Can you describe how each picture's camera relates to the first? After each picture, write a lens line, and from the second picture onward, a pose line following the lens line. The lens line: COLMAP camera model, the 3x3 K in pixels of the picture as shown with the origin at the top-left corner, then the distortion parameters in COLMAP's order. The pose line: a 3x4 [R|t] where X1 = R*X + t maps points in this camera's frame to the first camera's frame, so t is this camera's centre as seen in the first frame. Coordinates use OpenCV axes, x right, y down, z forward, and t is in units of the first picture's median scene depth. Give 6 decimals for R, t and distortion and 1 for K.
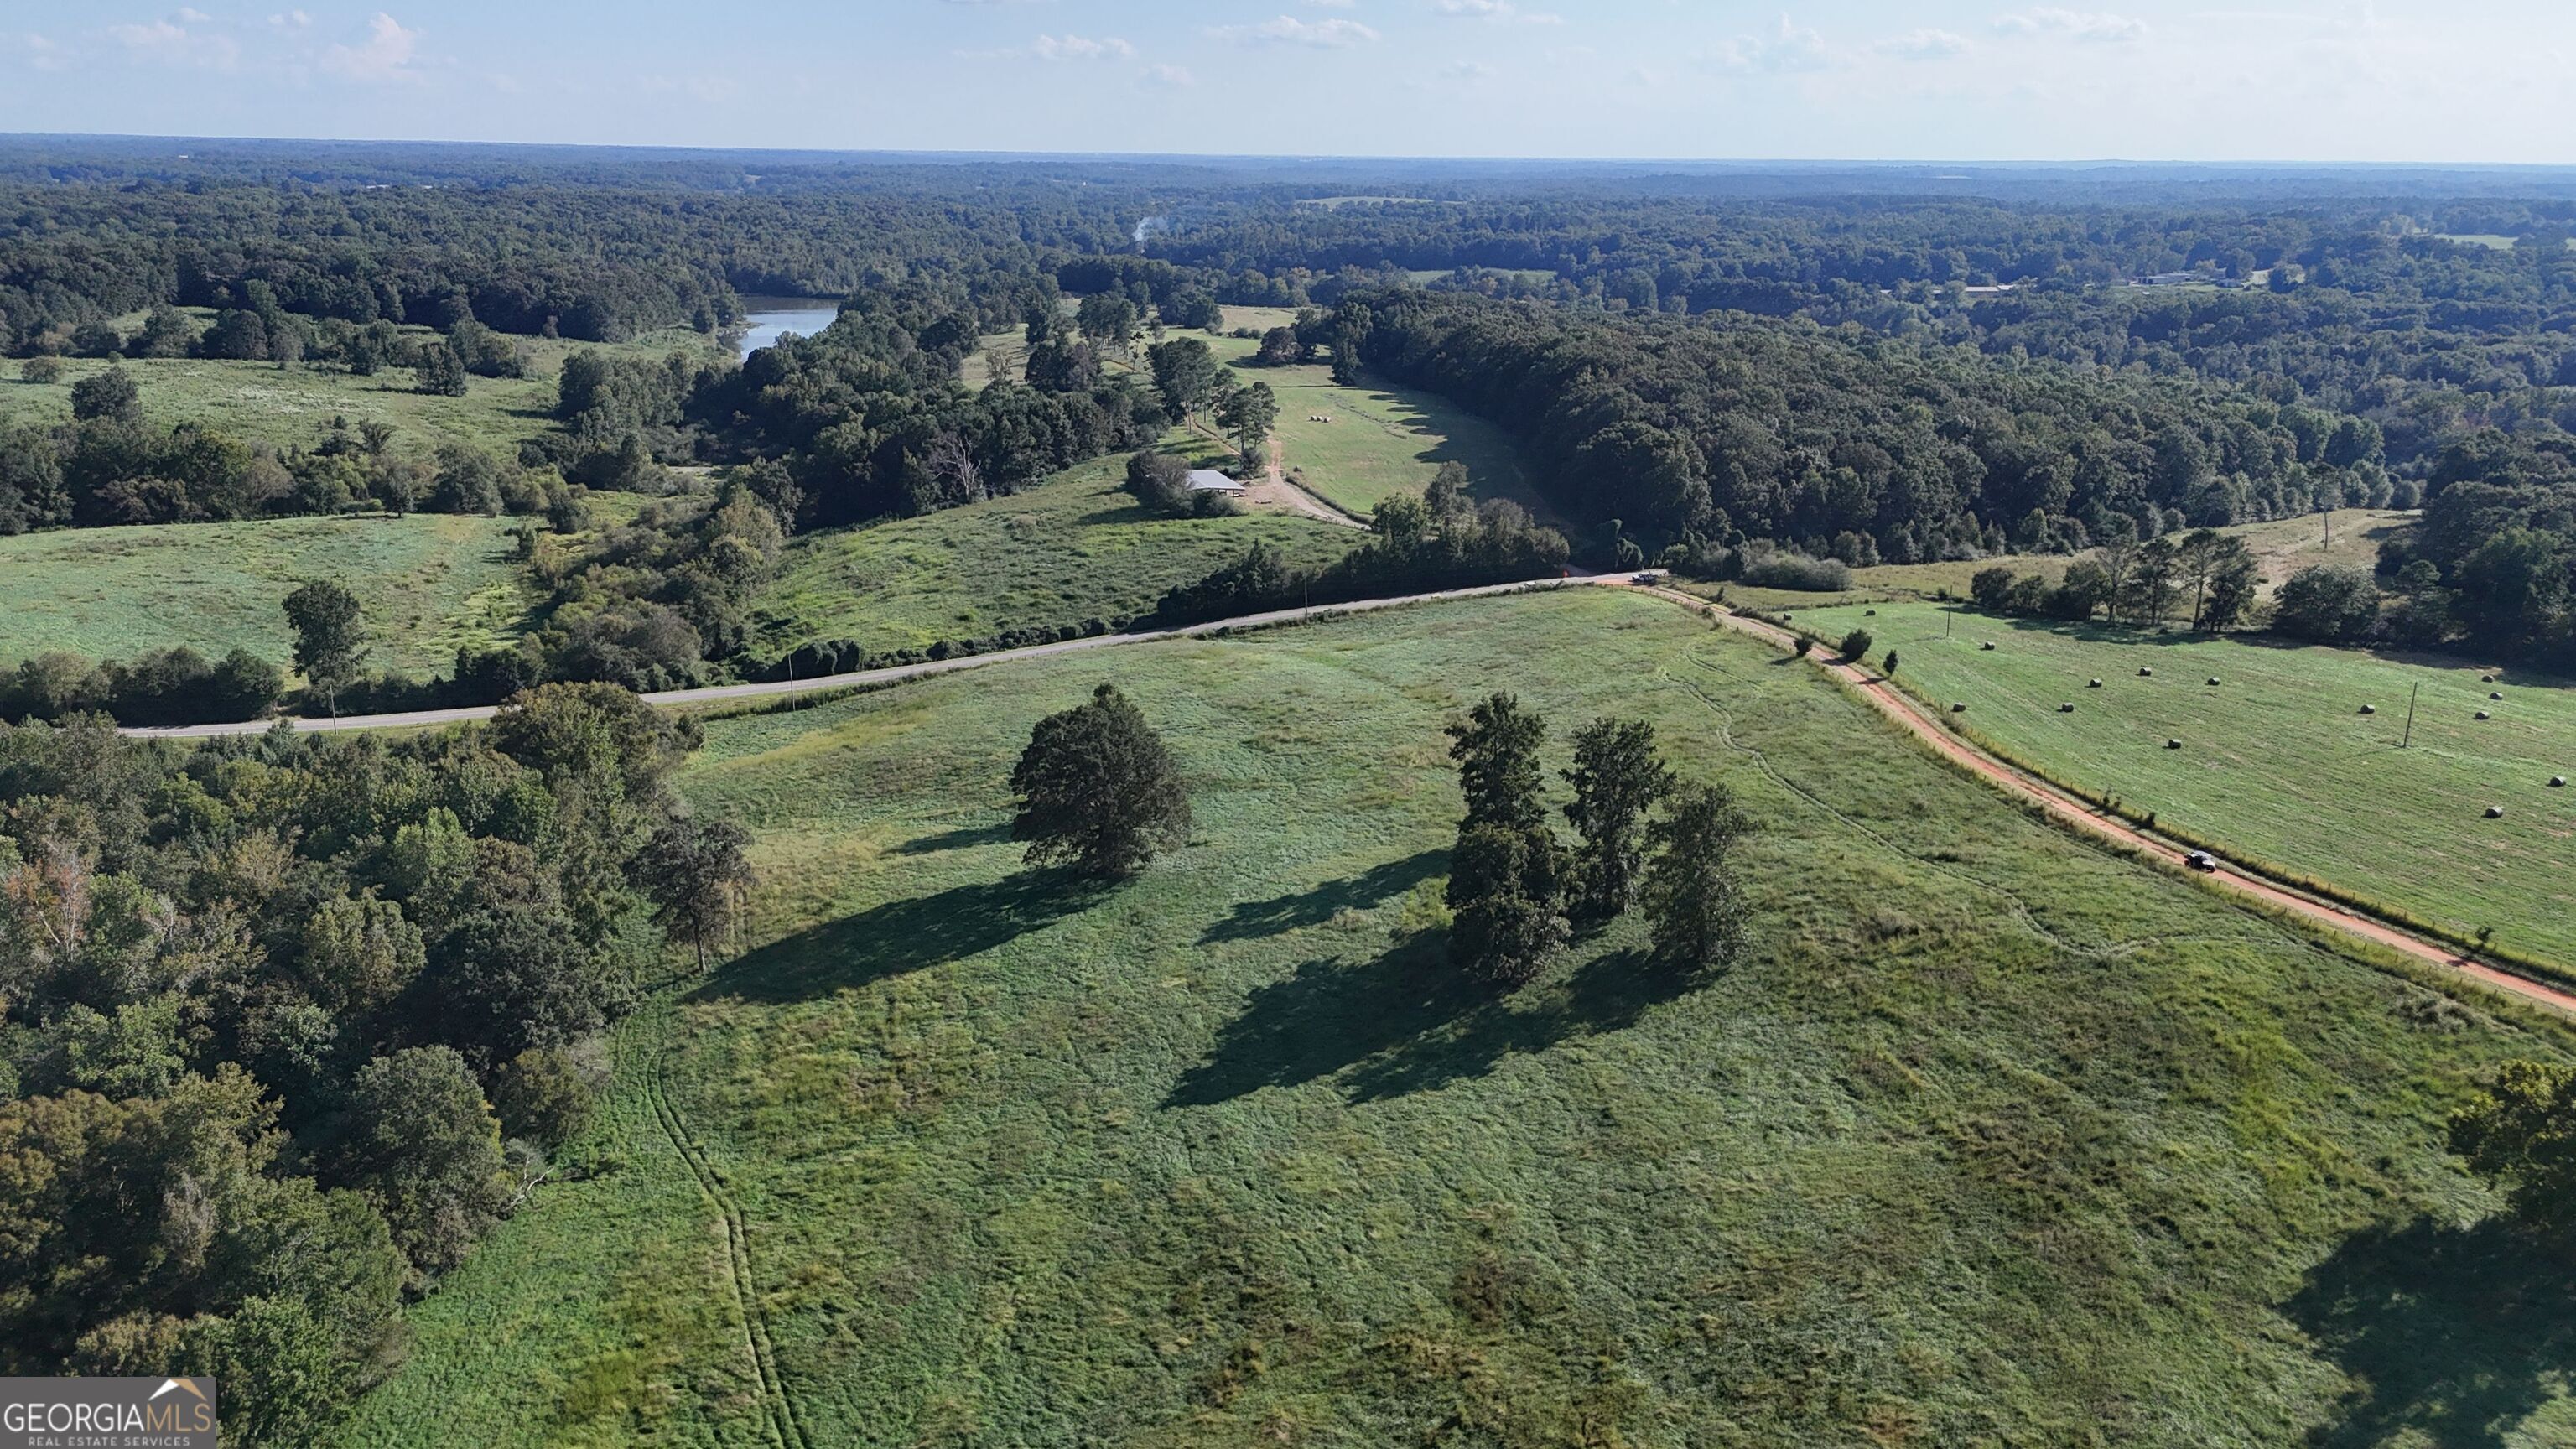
lens RADIAL K [[1838.5, 0, 1295.0], [0, 1838.5, 724.6], [0, 0, 1]] dist [0.090506, -0.086284]
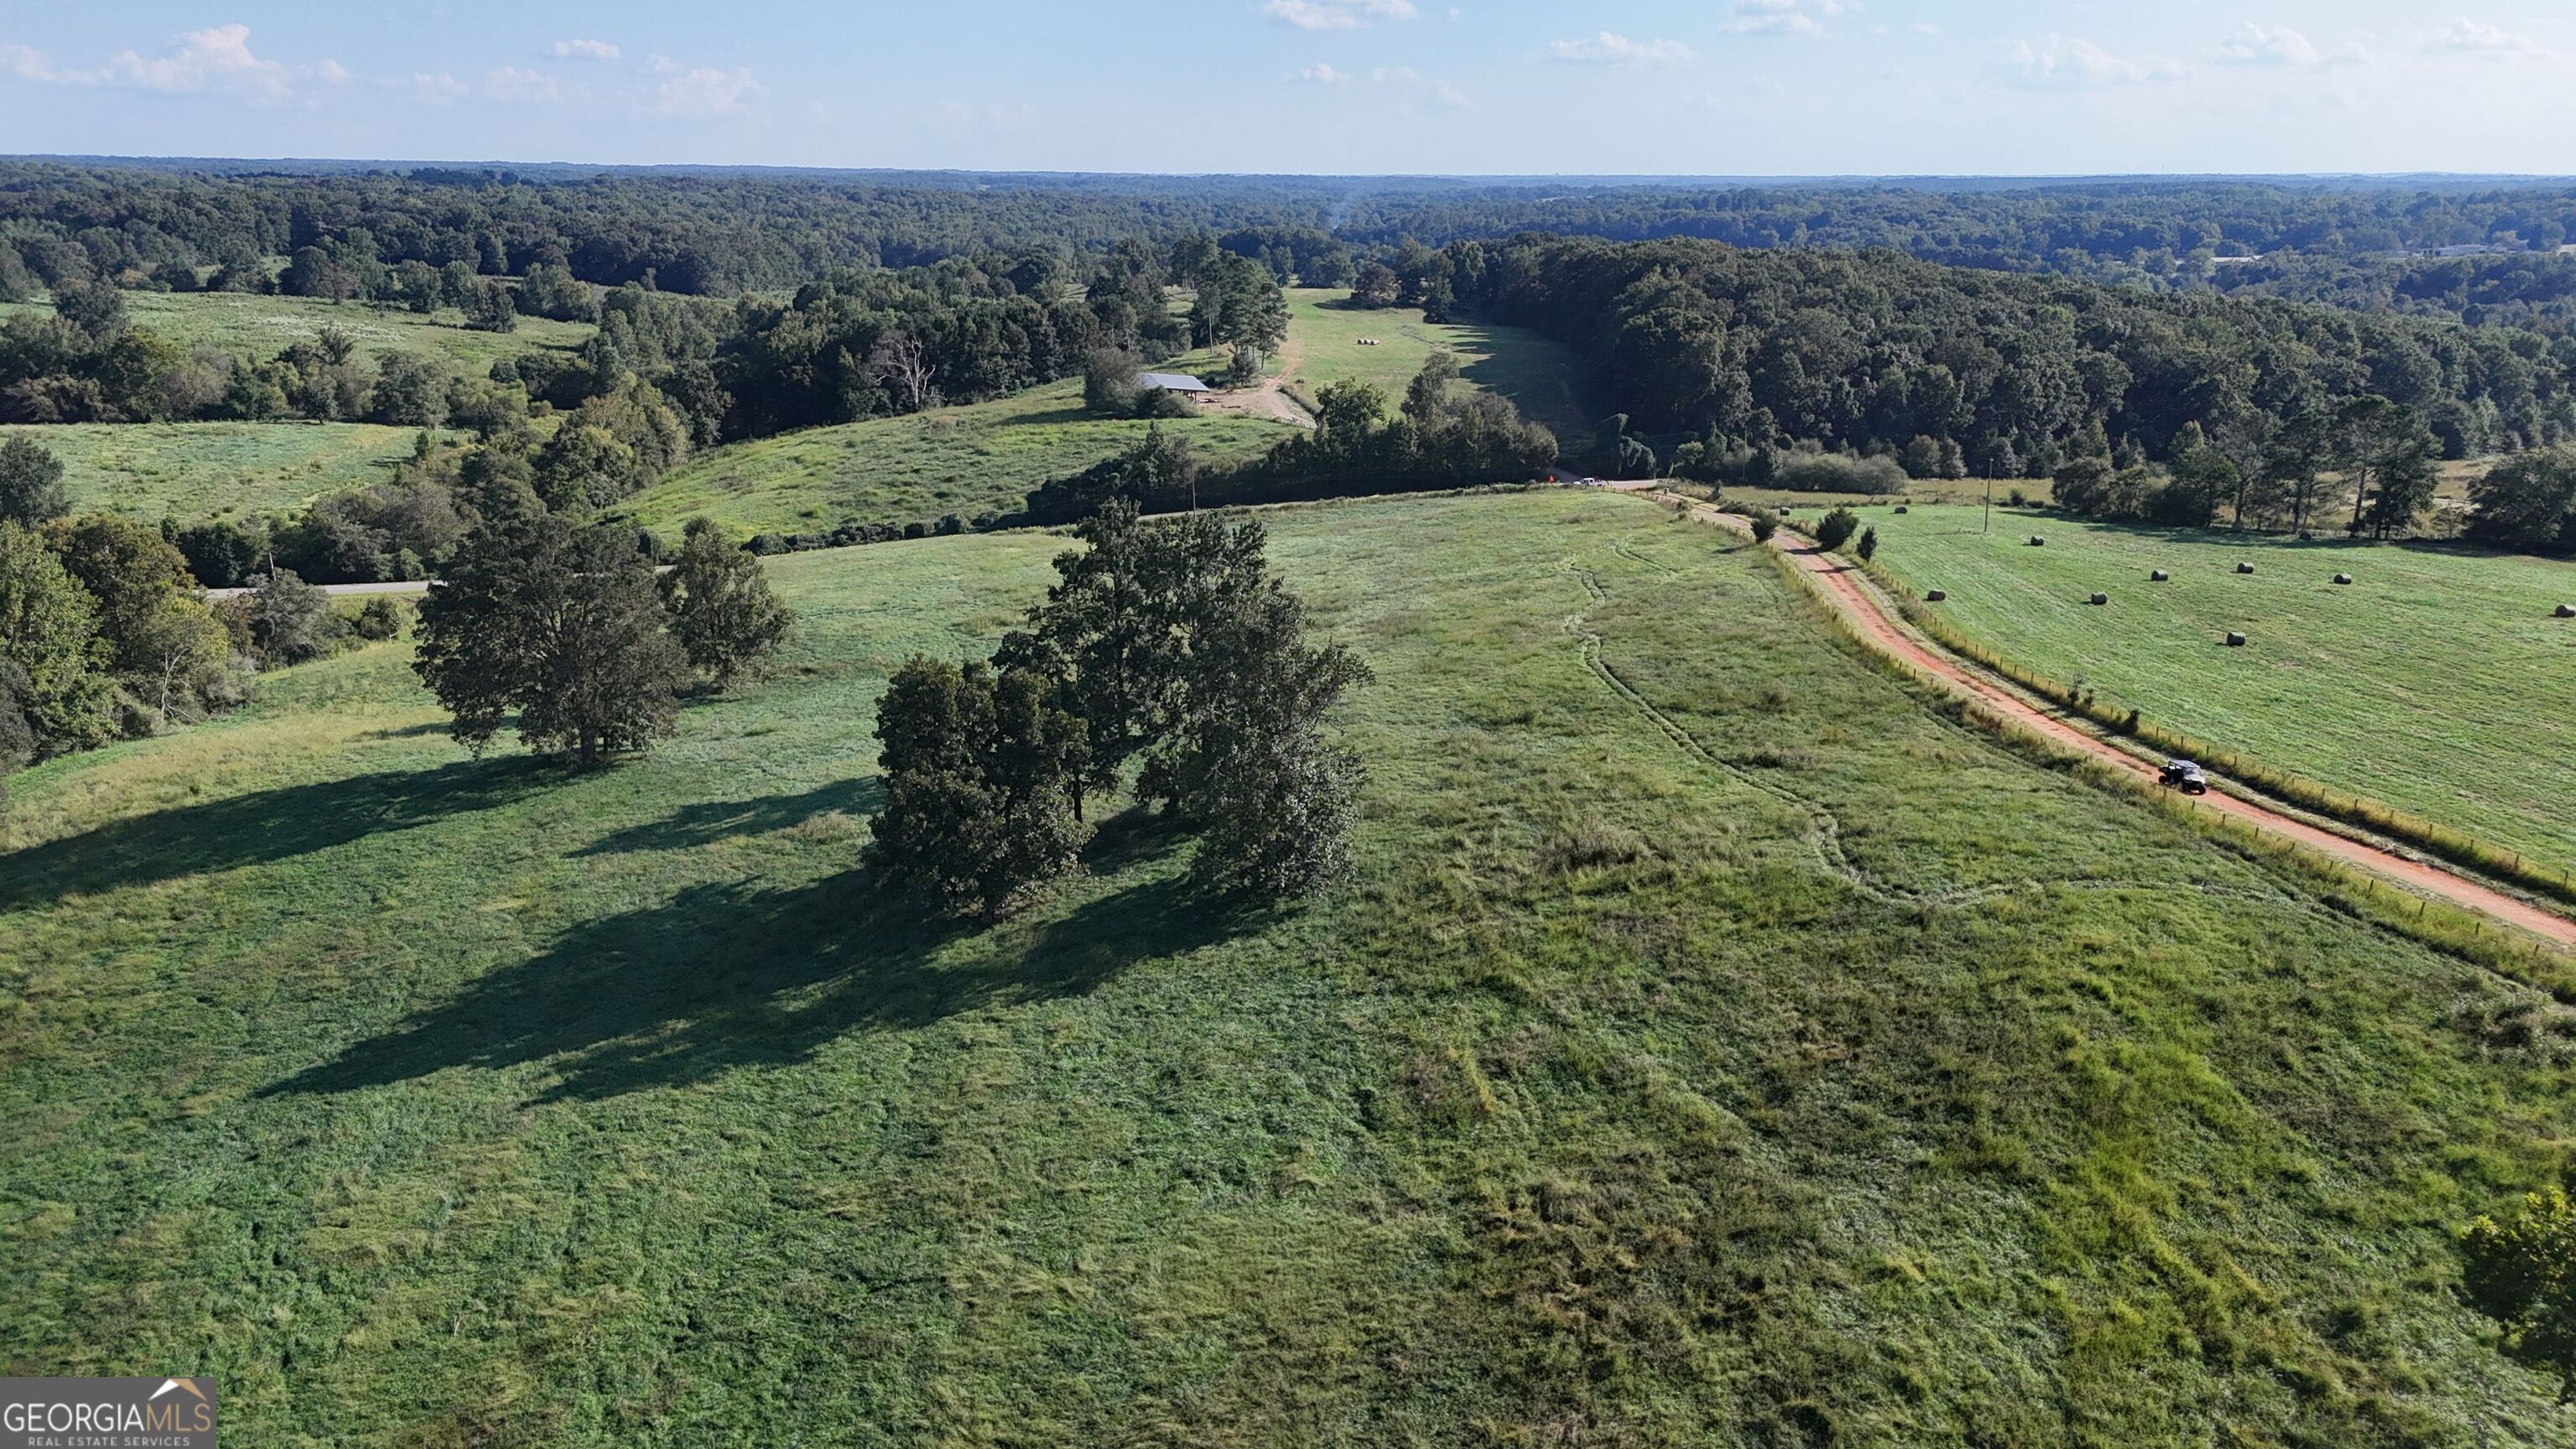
lens RADIAL K [[1838.5, 0, 1295.0], [0, 1838.5, 724.6], [0, 0, 1]] dist [0.090506, -0.086284]
pose [[0.991713, 0.029099, -0.125132, 0.258158], [-0.030296, 0.999511, -0.007676, 0.065365], [0.124848, 0.011404, 0.992110, 0.343103]]
